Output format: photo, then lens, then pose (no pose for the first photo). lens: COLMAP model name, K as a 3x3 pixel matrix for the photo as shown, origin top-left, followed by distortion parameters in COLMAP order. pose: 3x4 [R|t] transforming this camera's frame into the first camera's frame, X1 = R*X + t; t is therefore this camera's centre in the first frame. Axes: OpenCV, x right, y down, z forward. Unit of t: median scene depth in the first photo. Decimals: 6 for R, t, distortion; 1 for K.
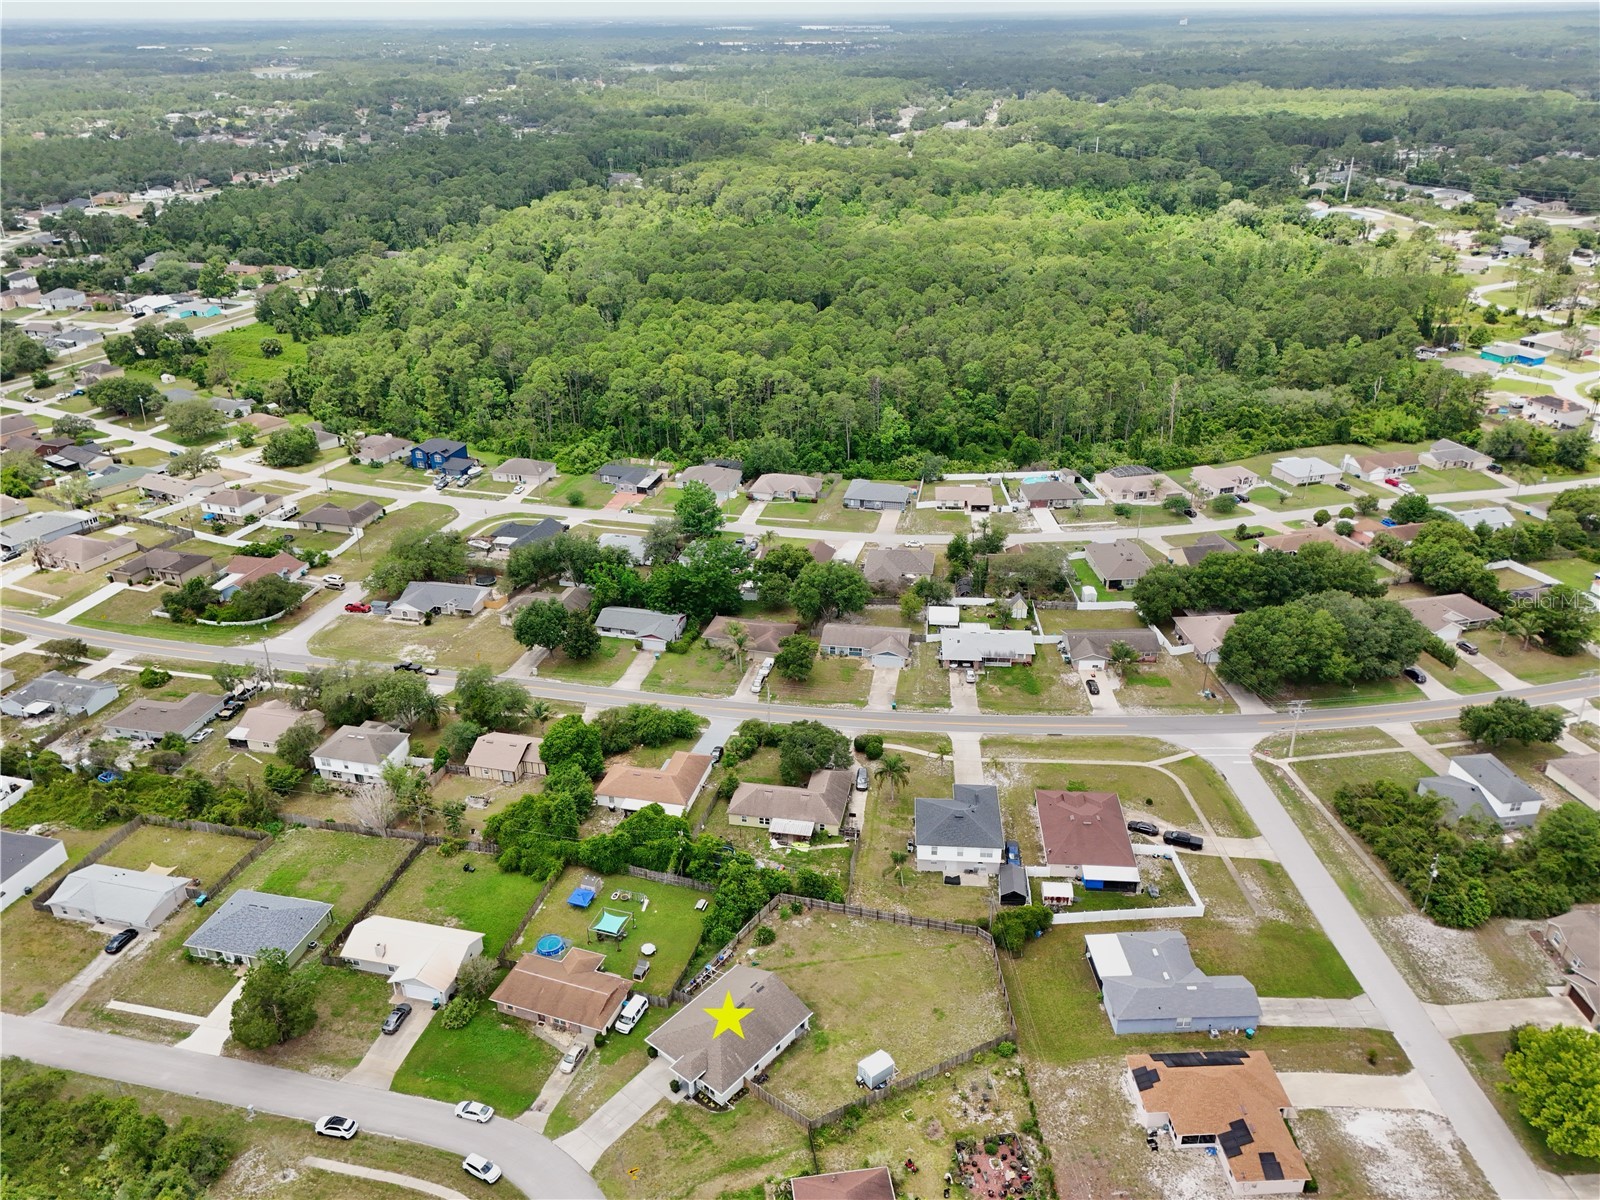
lens RADIAL K [[1179.6, 0, 803.3], [0, 1179.6, 609.7], [0, 0, 1]] dist [0.070810, -0.064779]
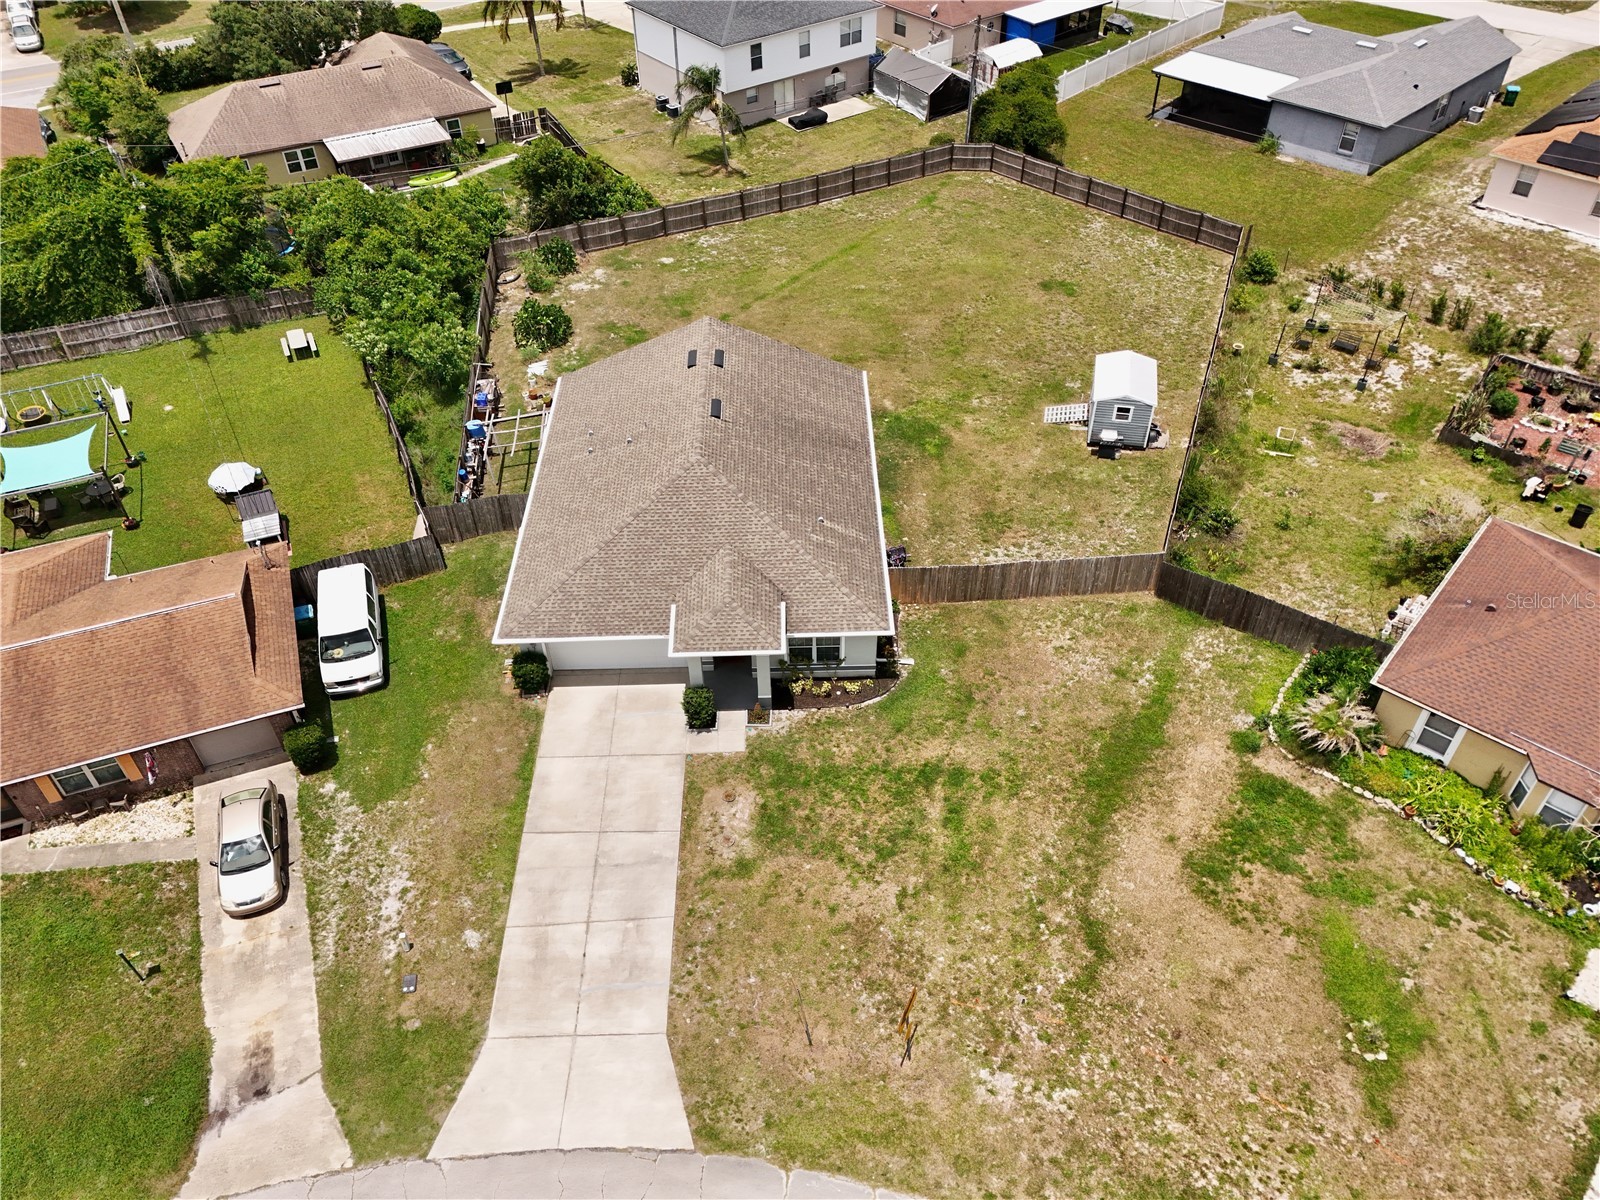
lens RADIAL K [[1179.6, 0, 803.3], [0, 1179.6, 609.7], [0, 0, 1]] dist [0.070810, -0.064779]
pose [[0.748855, -0.443246, 0.492695, -0.162718], [0.301454, 0.889885, 0.342388, 0.222803], [-0.590205, -0.107875, 0.800014, 0.585096]]
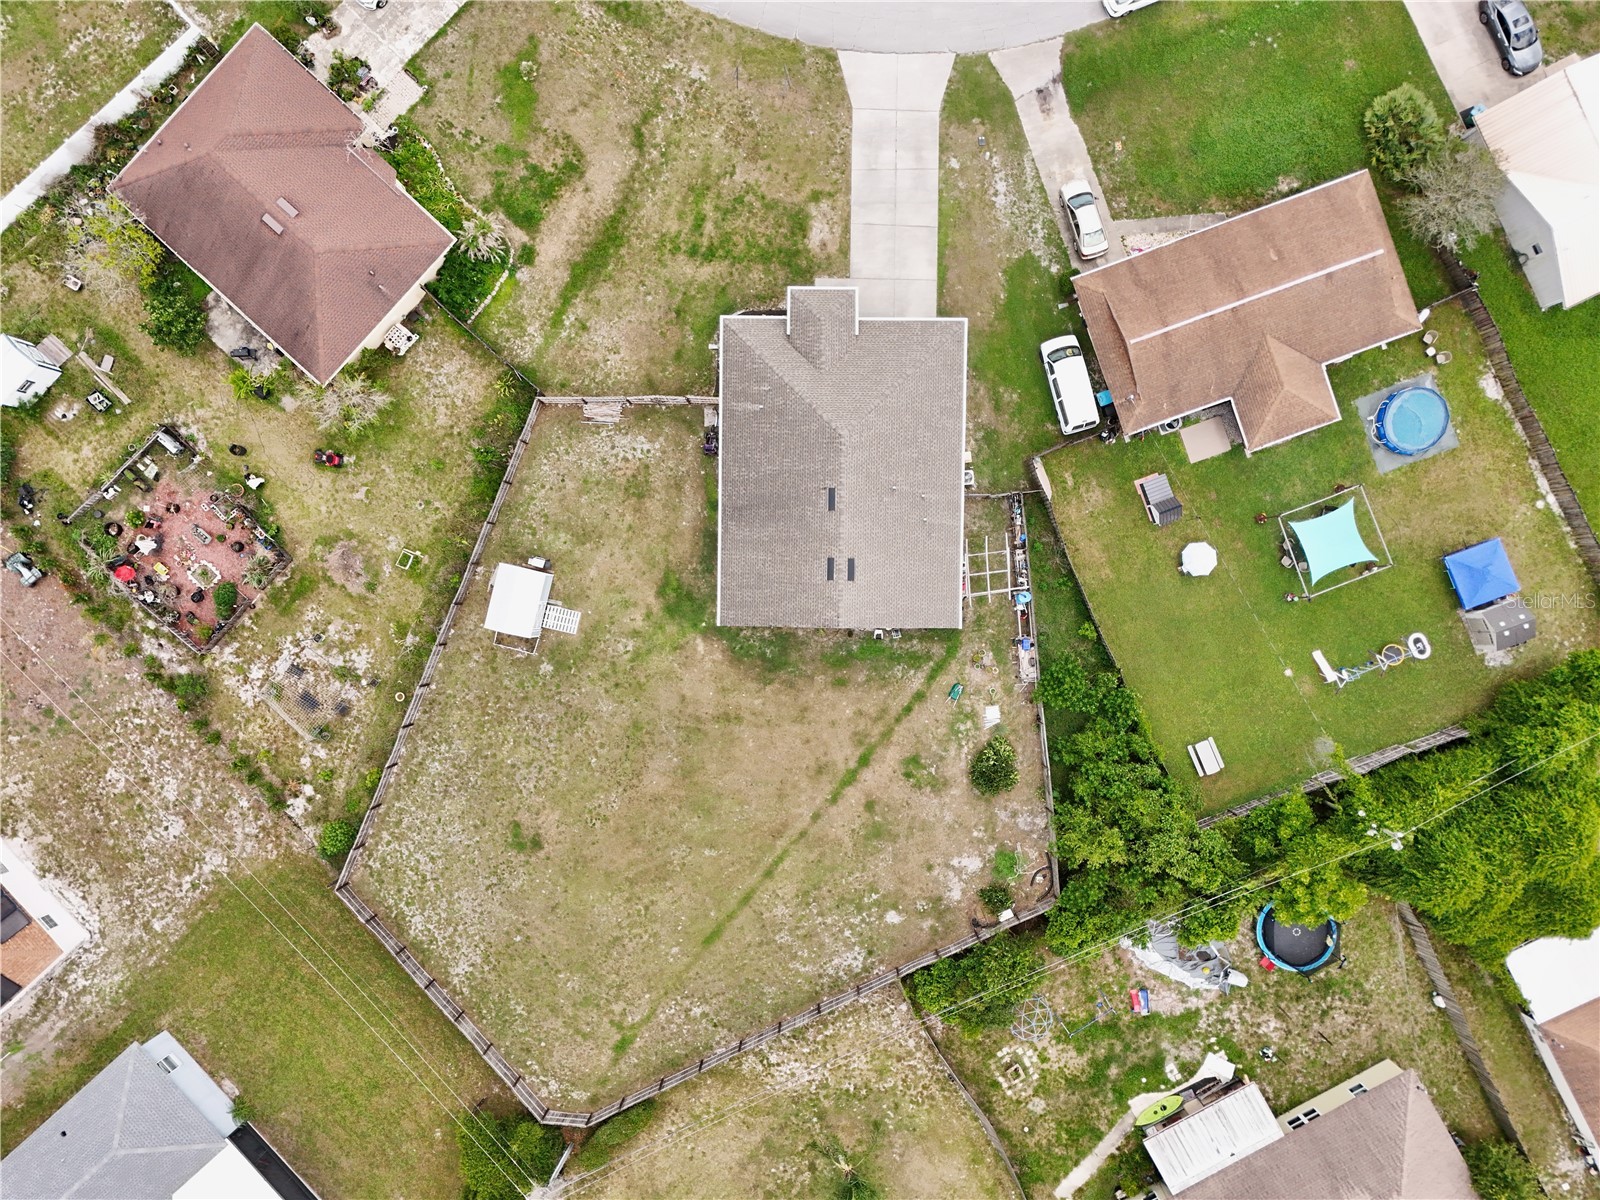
lens RADIAL K [[1179.6, 0, 803.3], [0, 1179.6, 609.7], [0, 0, 1]] dist [0.070810, -0.064779]
pose [[-0.769955, 0.637289, 0.032136, -0.026414], [-0.264378, -0.364441, 0.892910, -0.036799], [0.580753, 0.679004, 0.449088, 0.659065]]
